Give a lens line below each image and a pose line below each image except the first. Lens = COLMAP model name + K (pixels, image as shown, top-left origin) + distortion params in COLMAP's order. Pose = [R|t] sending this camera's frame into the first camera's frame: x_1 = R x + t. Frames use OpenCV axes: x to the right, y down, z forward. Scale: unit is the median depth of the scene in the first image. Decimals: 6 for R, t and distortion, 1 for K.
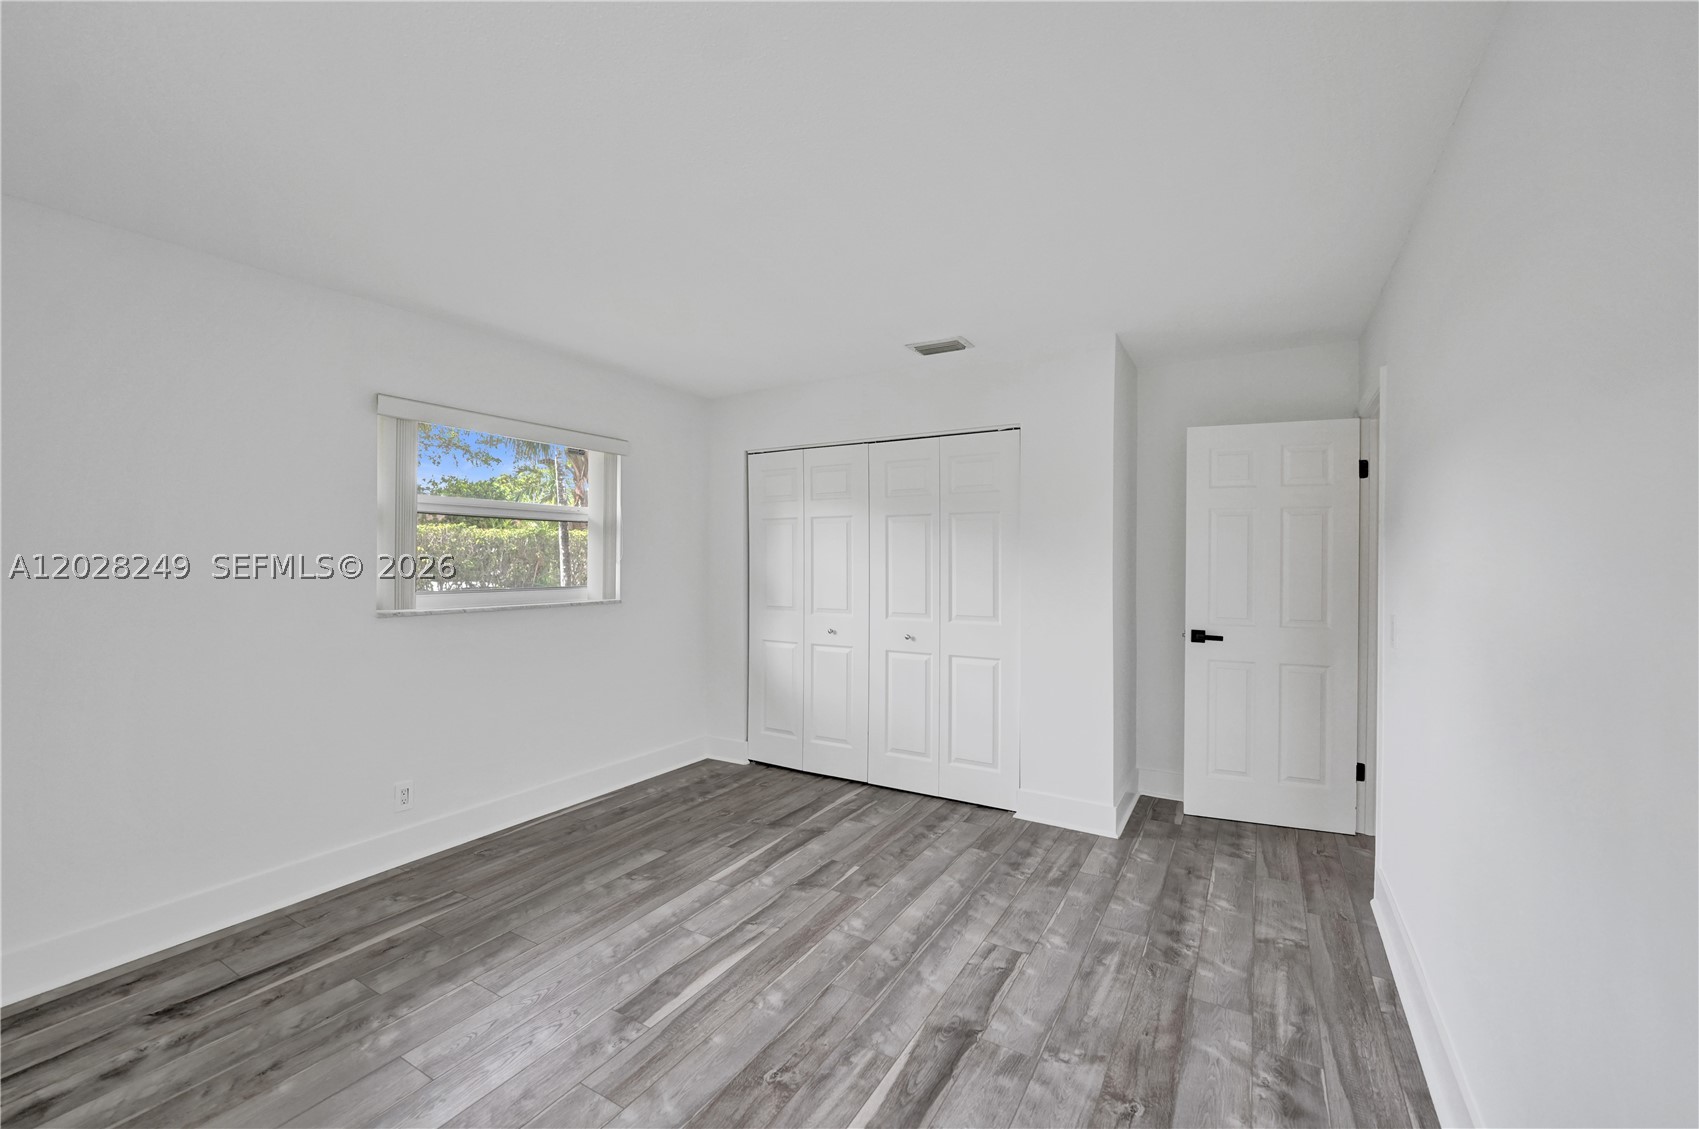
lens RADIAL K [[717.1, 0, 840.9], [0, 717.1, 567.7], [0, 0, 1]] dist [-0.024523, 0.001031]
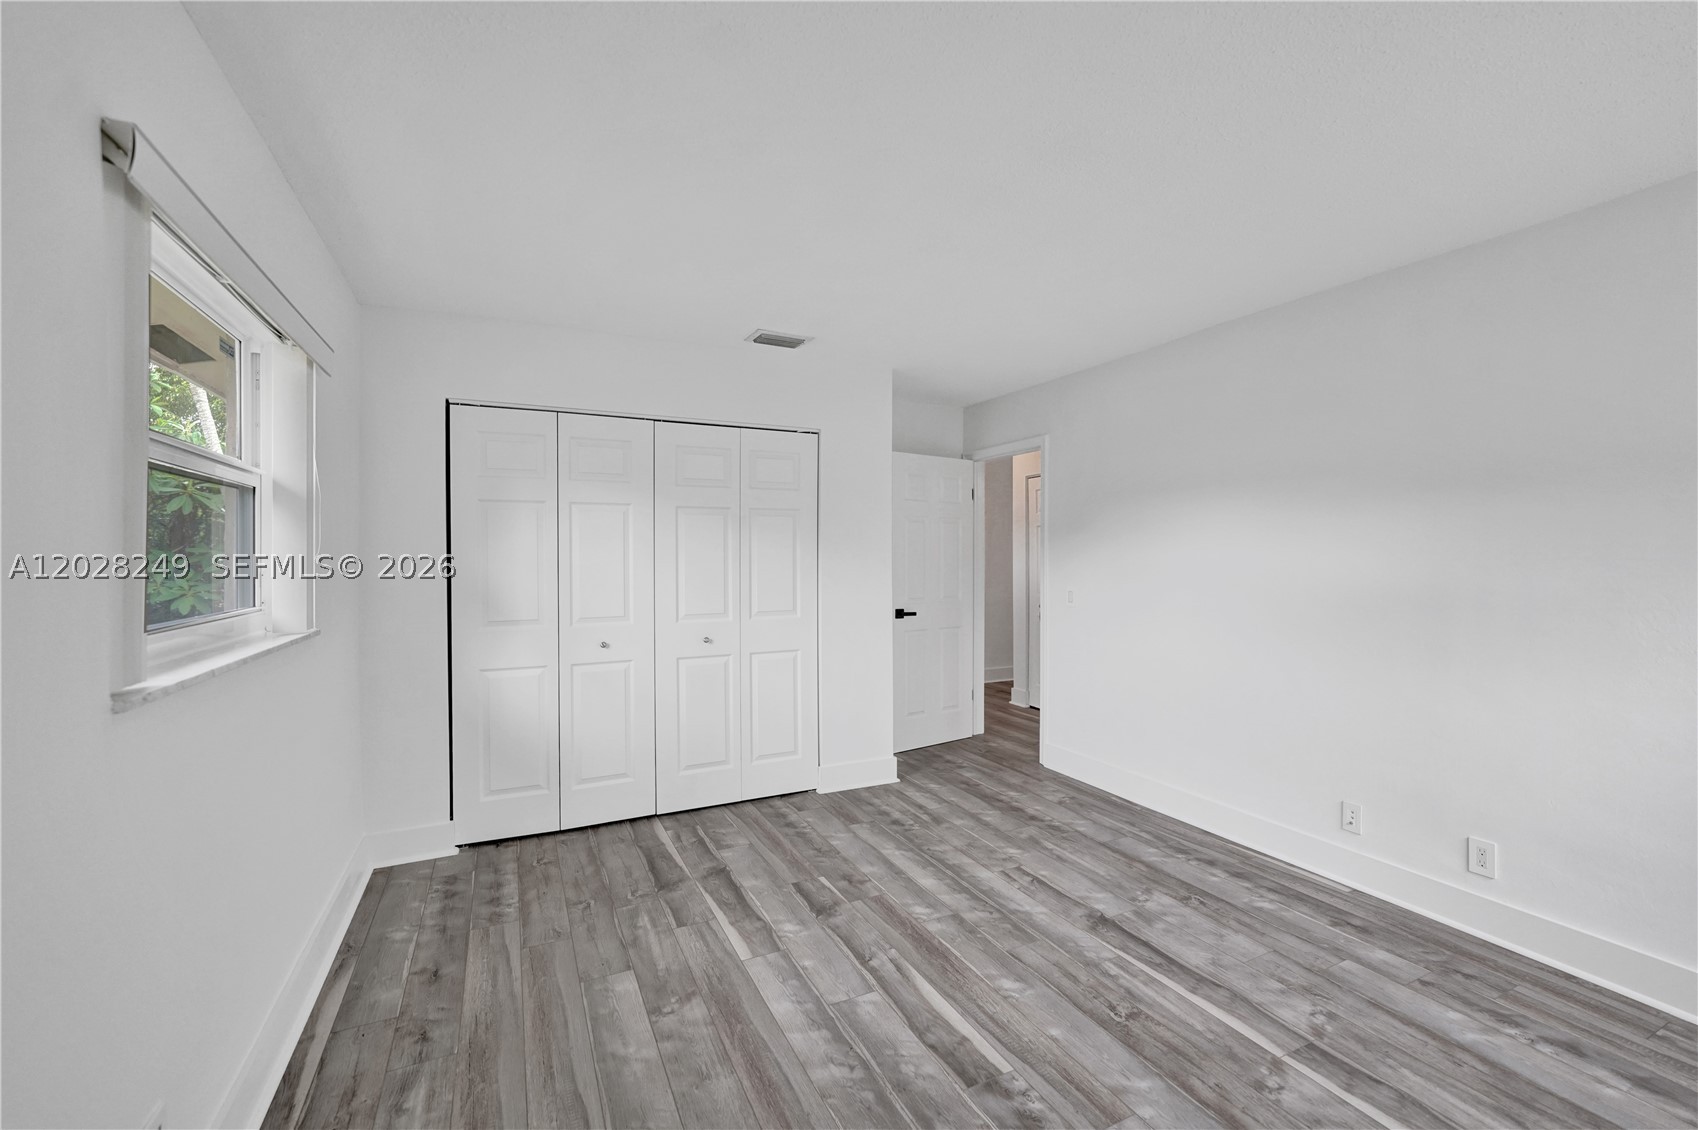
lens RADIAL K [[716.7, 0, 840.4], [0, 716.7, 568.2], [0, 0, 1]] dist [-0.024523, 0.001031]
pose [[0.531339, -0.023315, 0.846838, -0.843892], [0.020246, 0.999685, 0.014819, -0.007842], [-0.846917, 0.009271, 0.531644, 0.520135]]
